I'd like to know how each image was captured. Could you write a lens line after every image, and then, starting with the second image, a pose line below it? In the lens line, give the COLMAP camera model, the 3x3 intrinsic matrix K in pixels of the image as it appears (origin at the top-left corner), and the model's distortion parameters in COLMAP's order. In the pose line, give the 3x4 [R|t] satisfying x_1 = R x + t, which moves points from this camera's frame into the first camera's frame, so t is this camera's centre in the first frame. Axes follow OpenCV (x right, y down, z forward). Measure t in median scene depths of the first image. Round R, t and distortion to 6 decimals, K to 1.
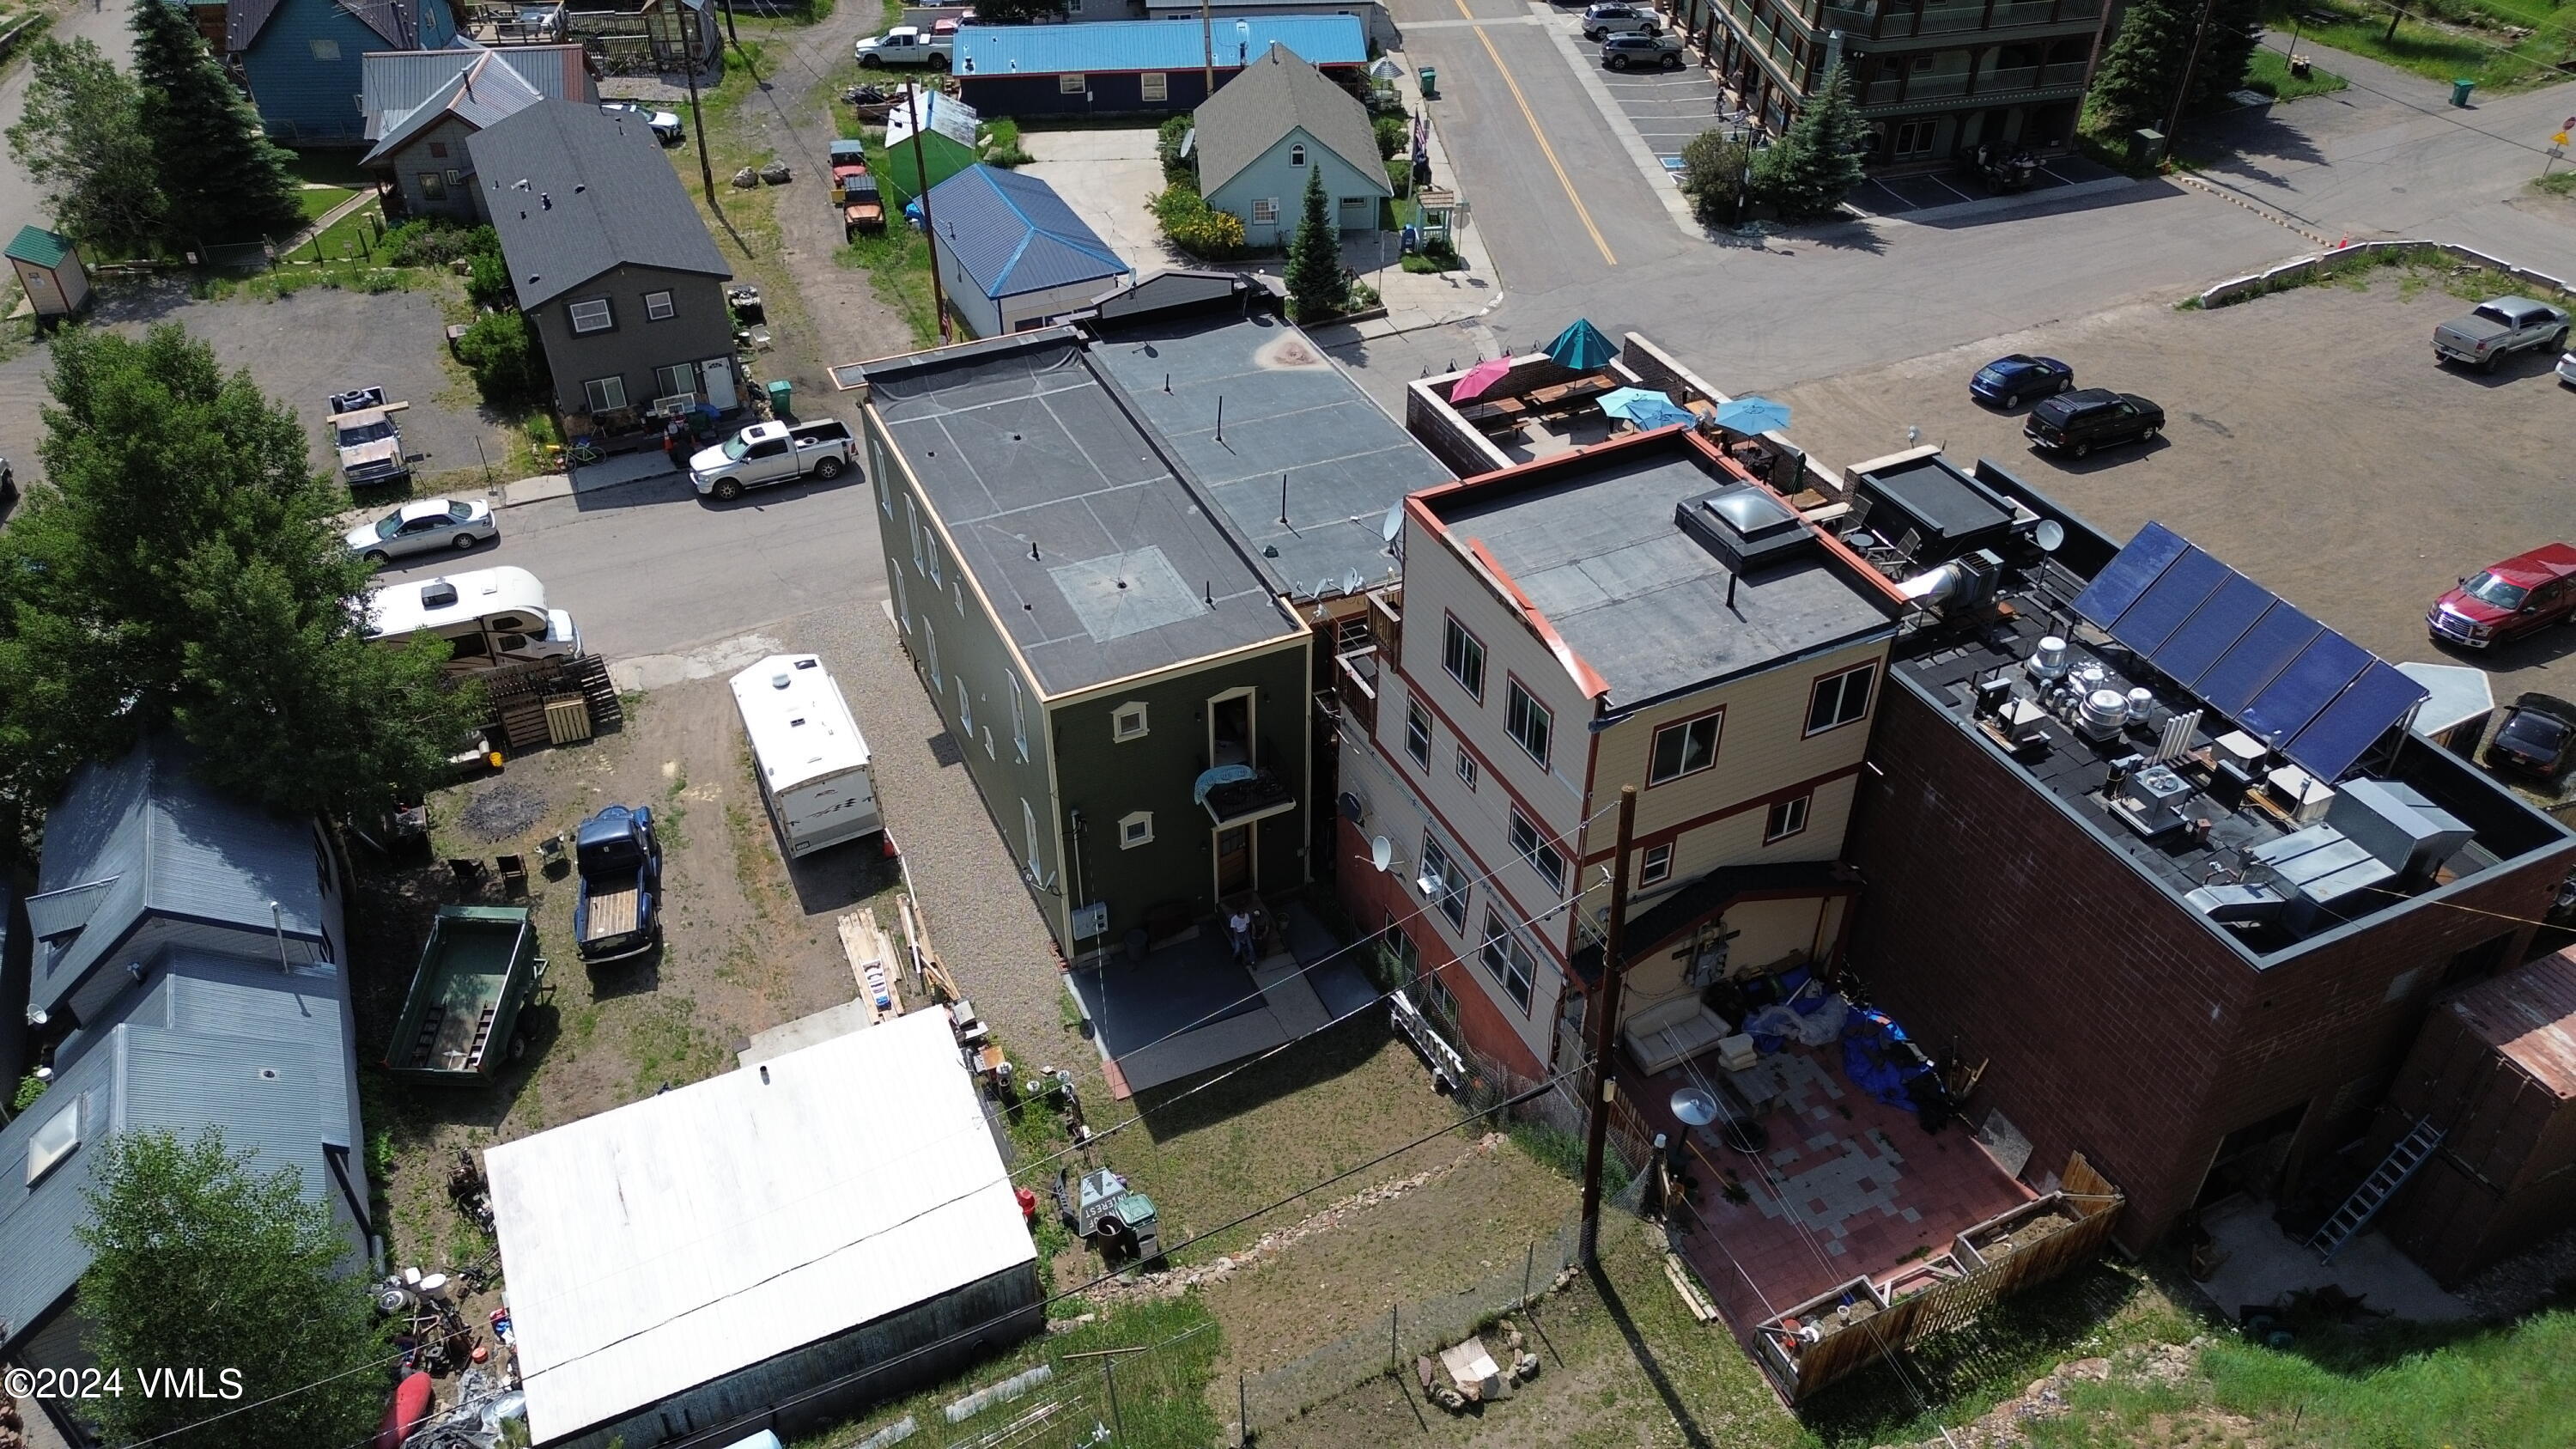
lens RADIAL K [[1821.0, 0, 1288.0], [0, 1821.0, 724.5], [0, 0, 1]] dist [-0.001020, 0.000246]
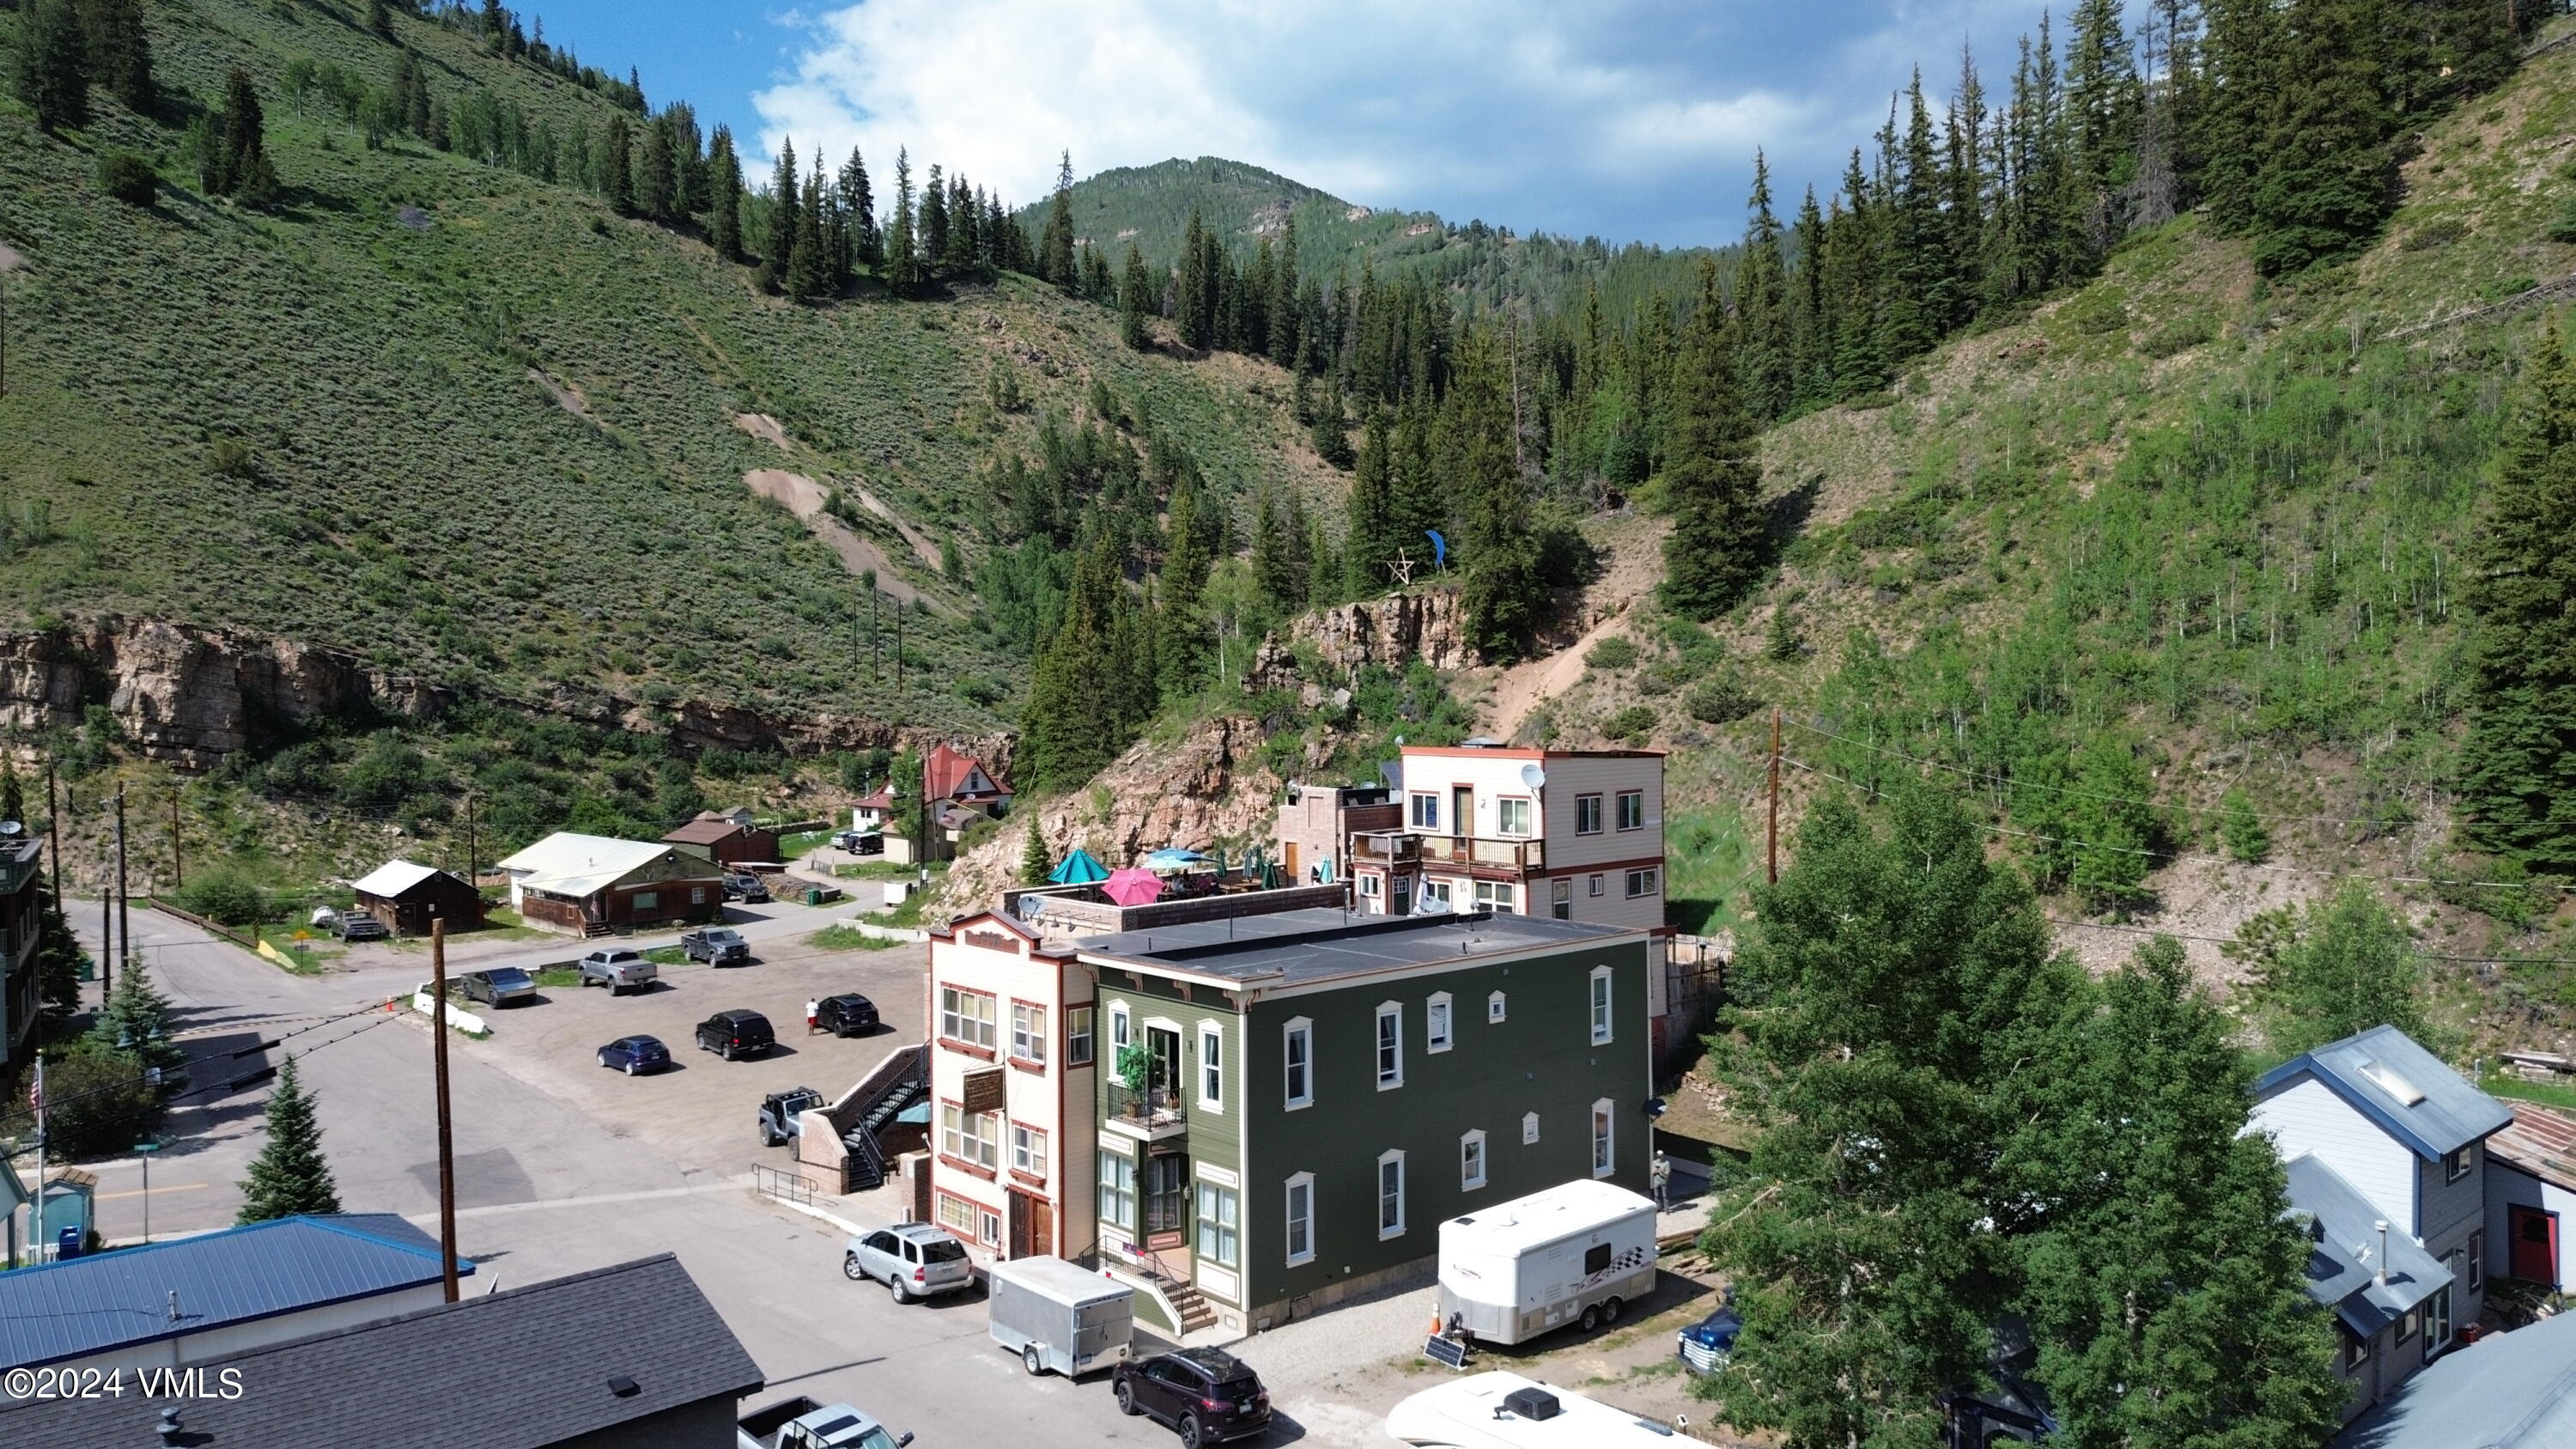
lens RADIAL K [[1821.0, 0, 1288.0], [0, 1821.0, 724.5], [0, 0, 1]] dist [-0.001020, 0.000246]
pose [[-0.304777, -0.007287, 0.952396, -1.105432], [0.578315, 0.793107, 0.191135, -0.452379], [-0.756745, 0.609038, -0.237506, 1.176955]]
